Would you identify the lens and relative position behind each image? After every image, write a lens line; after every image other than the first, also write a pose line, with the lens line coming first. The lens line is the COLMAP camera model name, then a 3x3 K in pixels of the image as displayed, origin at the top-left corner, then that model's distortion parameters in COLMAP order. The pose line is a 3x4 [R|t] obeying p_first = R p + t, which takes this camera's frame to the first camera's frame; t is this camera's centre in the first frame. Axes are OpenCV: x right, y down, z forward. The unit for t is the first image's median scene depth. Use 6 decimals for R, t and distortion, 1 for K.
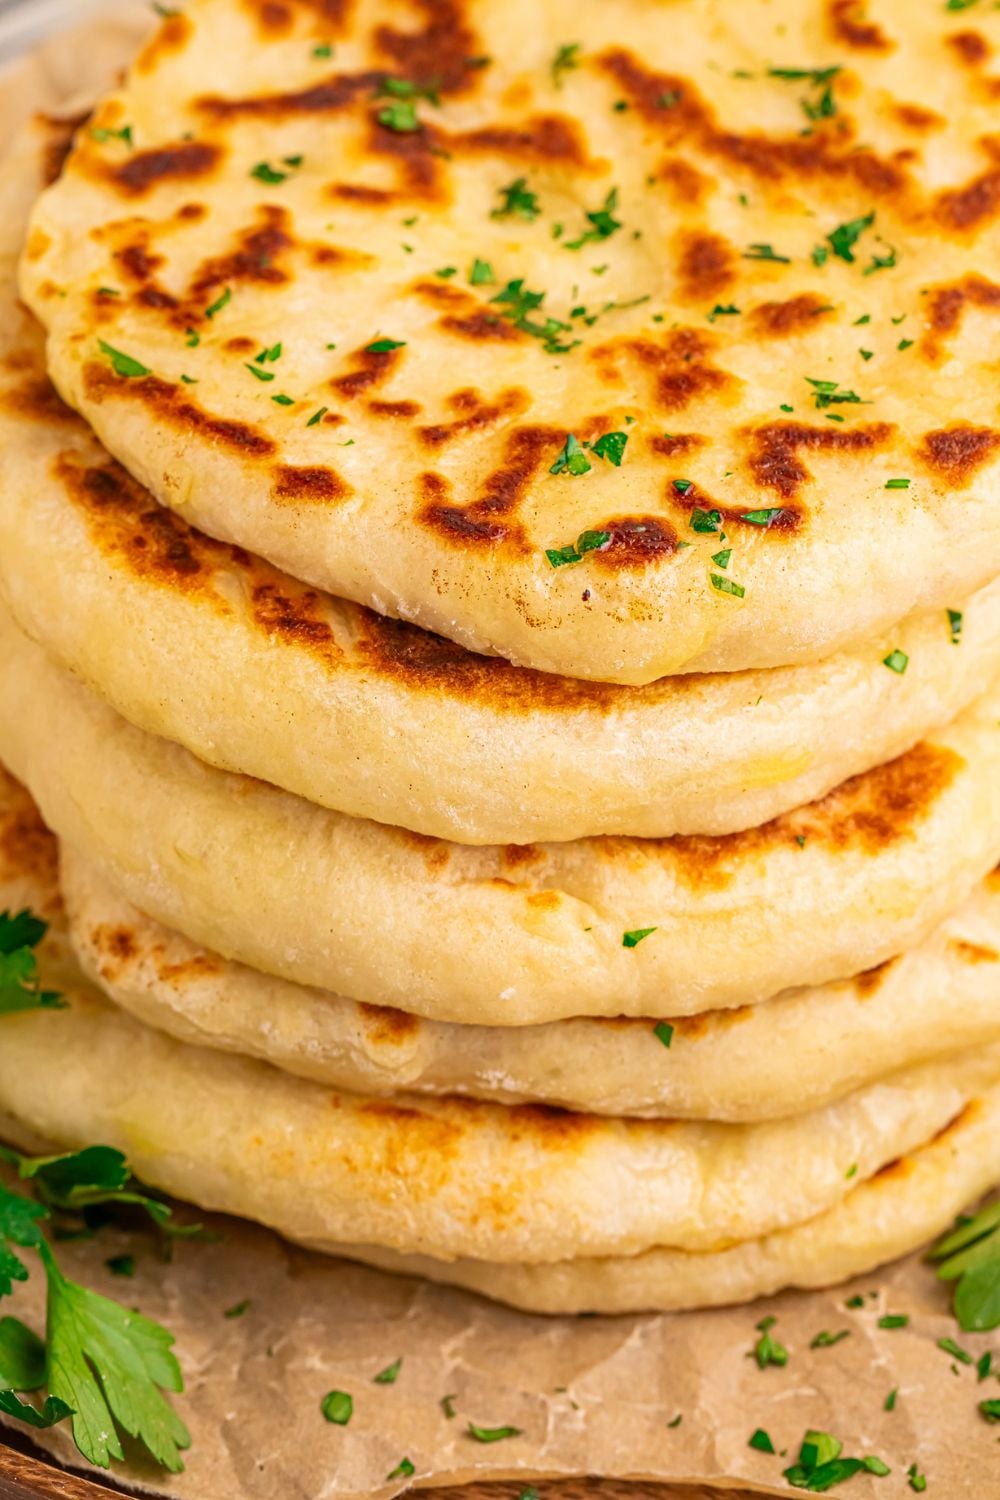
lens RADIAL K [[6158.2, 0, 561.0], [0, 6158.2, 599.7], [0, 0, 1]] dist [0.119017, 0.000000]
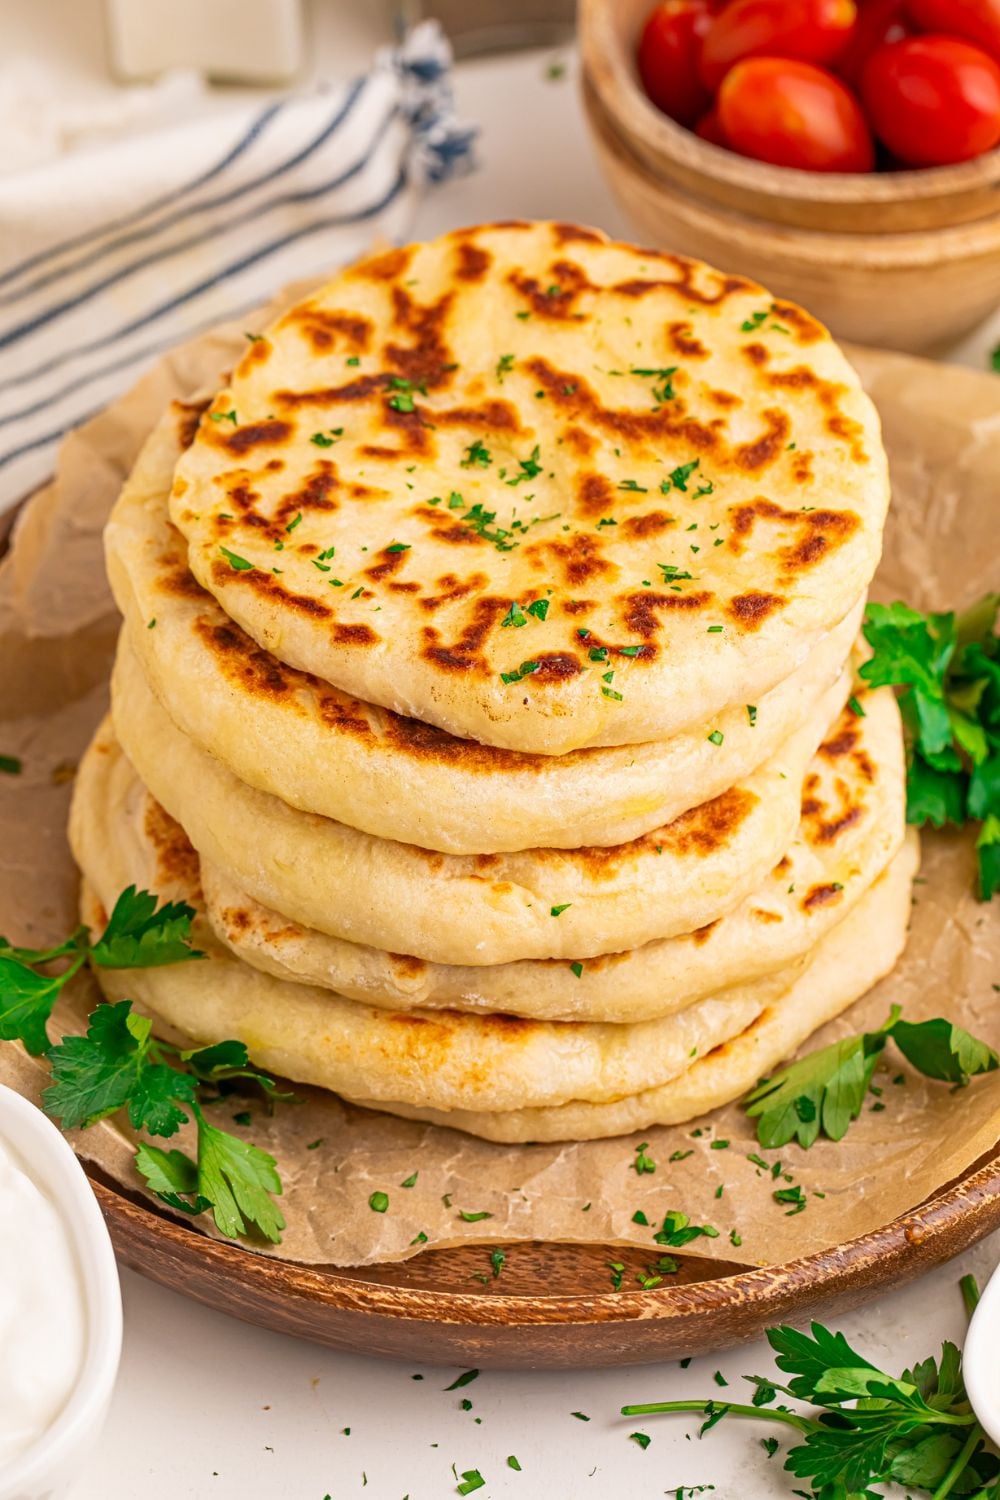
lens RADIAL K [[4931.1, 0, 565.1], [0, 4931.1, 751.6], [0, 0, 1]] dist [-0.005758, 0.000000]
pose [[0.999698, -0.015518, 0.019055, -0.010154], [0.015220, 0.999761, 0.015715, -0.007403], [-0.019294, -0.015420, 0.999695, -0.298010]]
